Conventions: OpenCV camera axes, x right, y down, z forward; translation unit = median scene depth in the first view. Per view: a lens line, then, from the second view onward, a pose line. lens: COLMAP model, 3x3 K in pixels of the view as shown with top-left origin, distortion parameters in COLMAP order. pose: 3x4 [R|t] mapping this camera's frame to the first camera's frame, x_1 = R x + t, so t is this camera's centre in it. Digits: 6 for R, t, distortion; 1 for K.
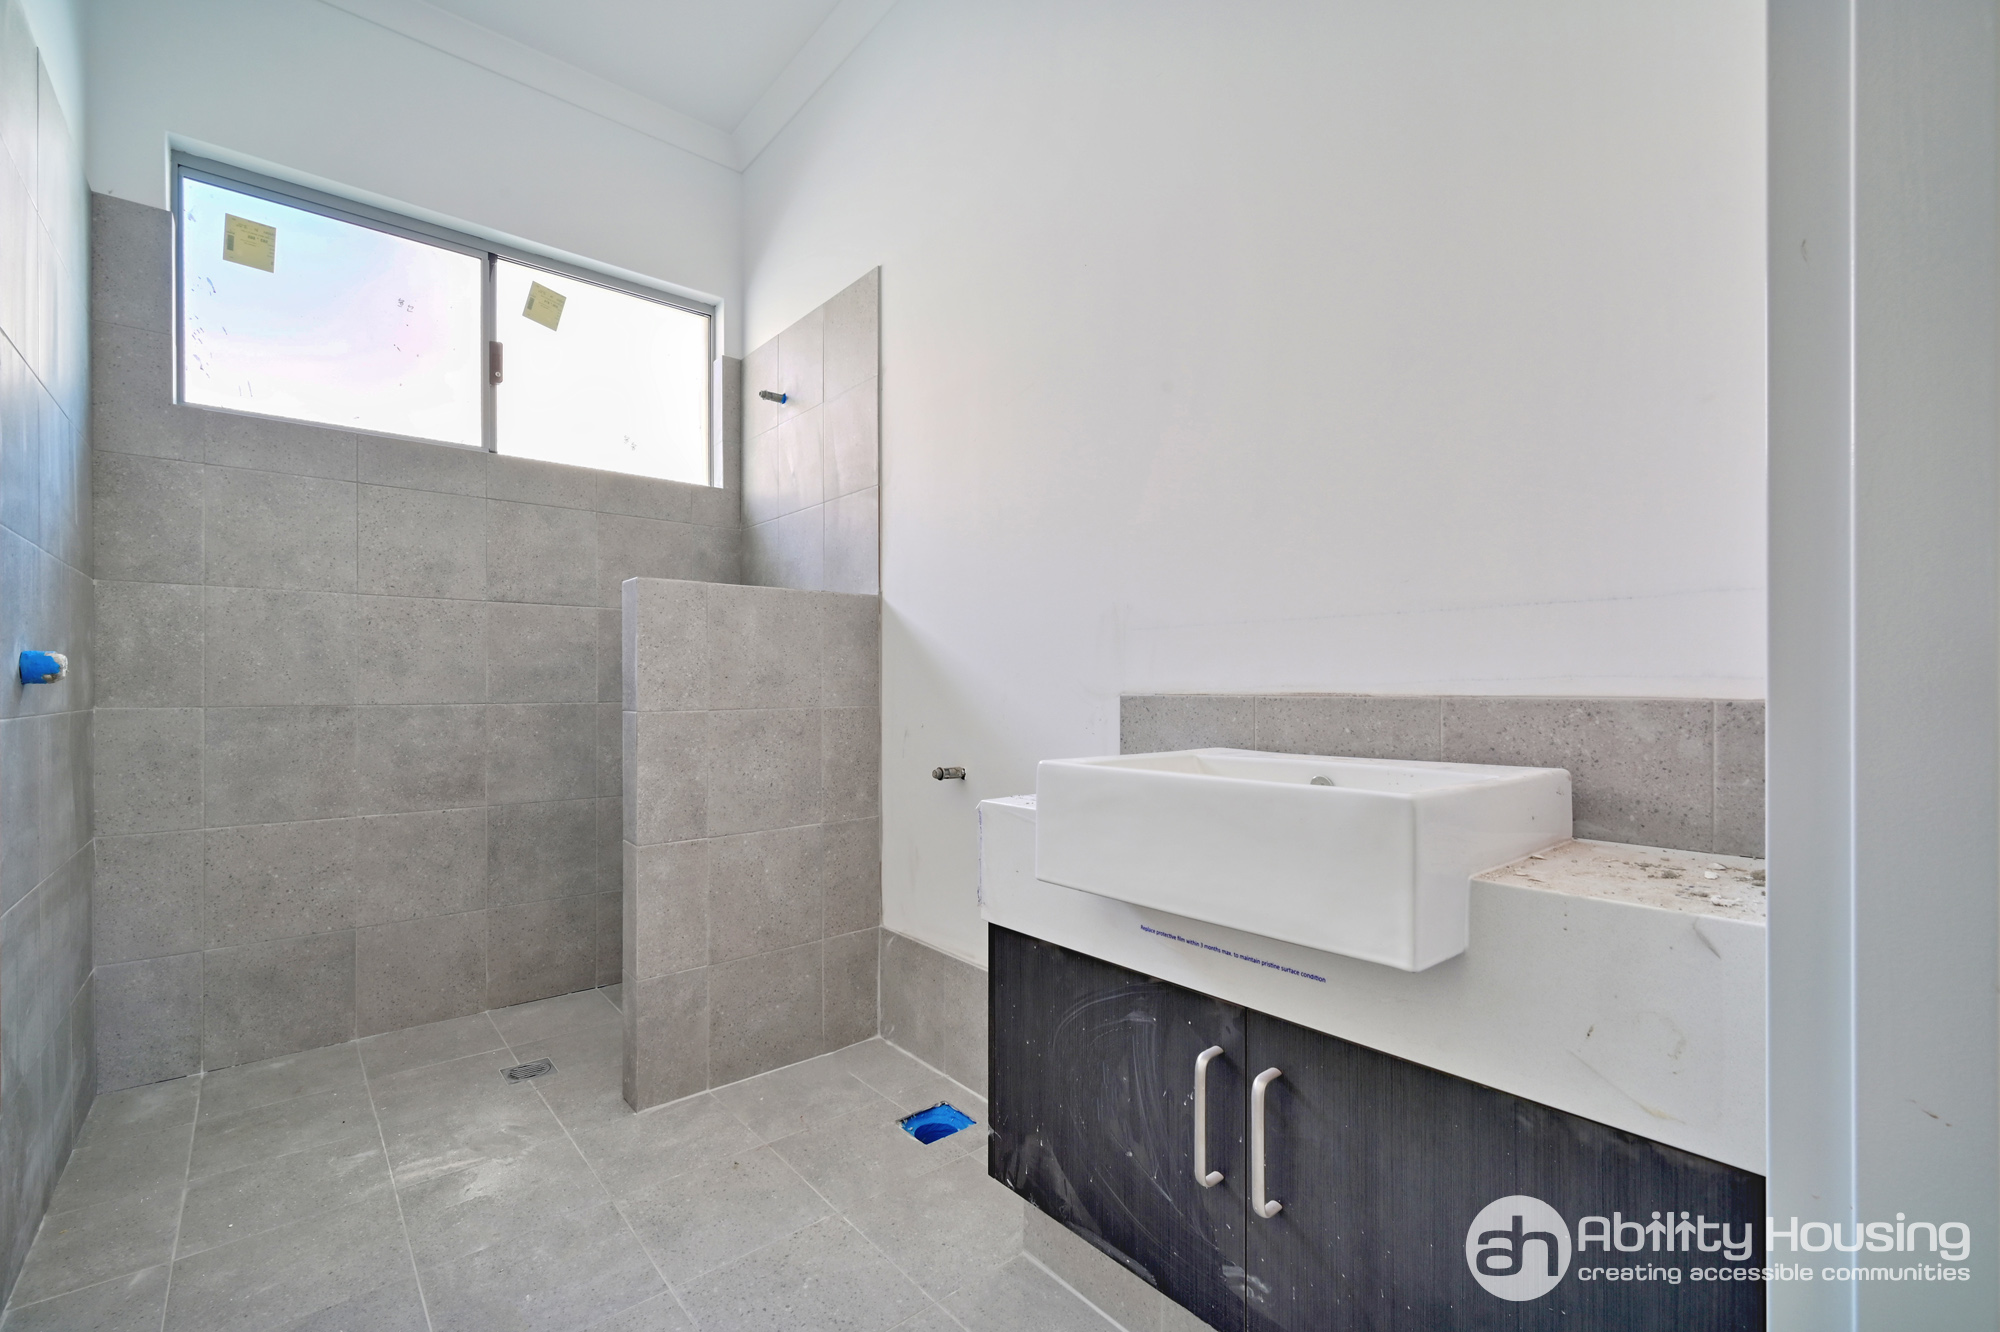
lens RADIAL K [[861.7, 0, 1002.6], [0, 861.7, 679.9], [0, 0, 1]] dist [-0.001530, 0.001421]
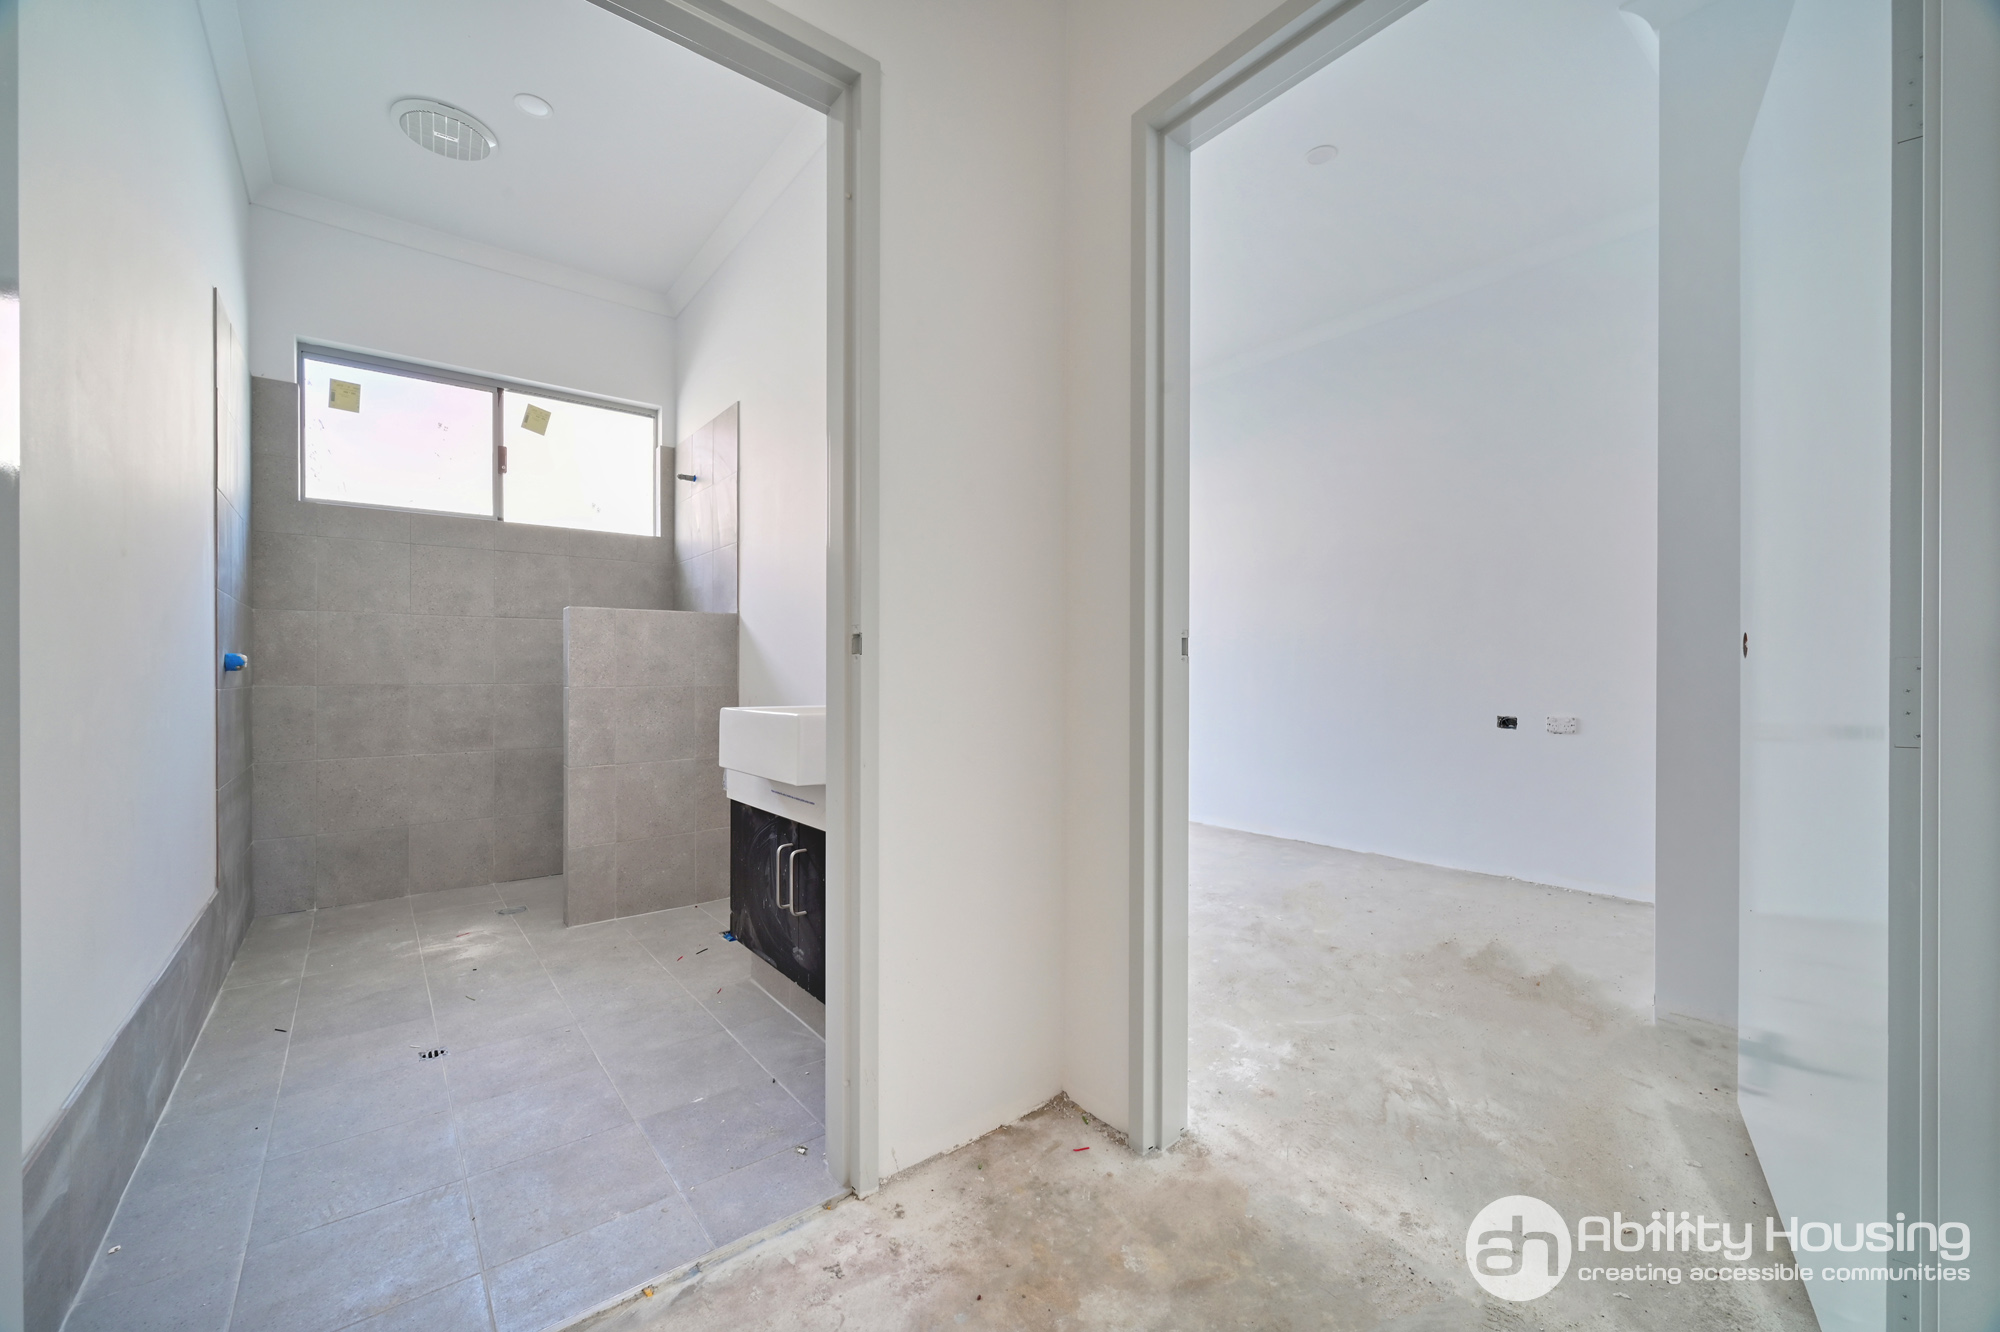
lens RADIAL K [[802.1, 0, 1000.2], [0, 802.1, 663.9], [0, 0, 1]] dist [0.004069, -0.000697]
pose [[0.999266, -0.002478, -0.038235, 0.413677], [0.002282, 0.999984, -0.005150, 0.001411], [0.038247, 0.005058, 0.999256, -0.460046]]
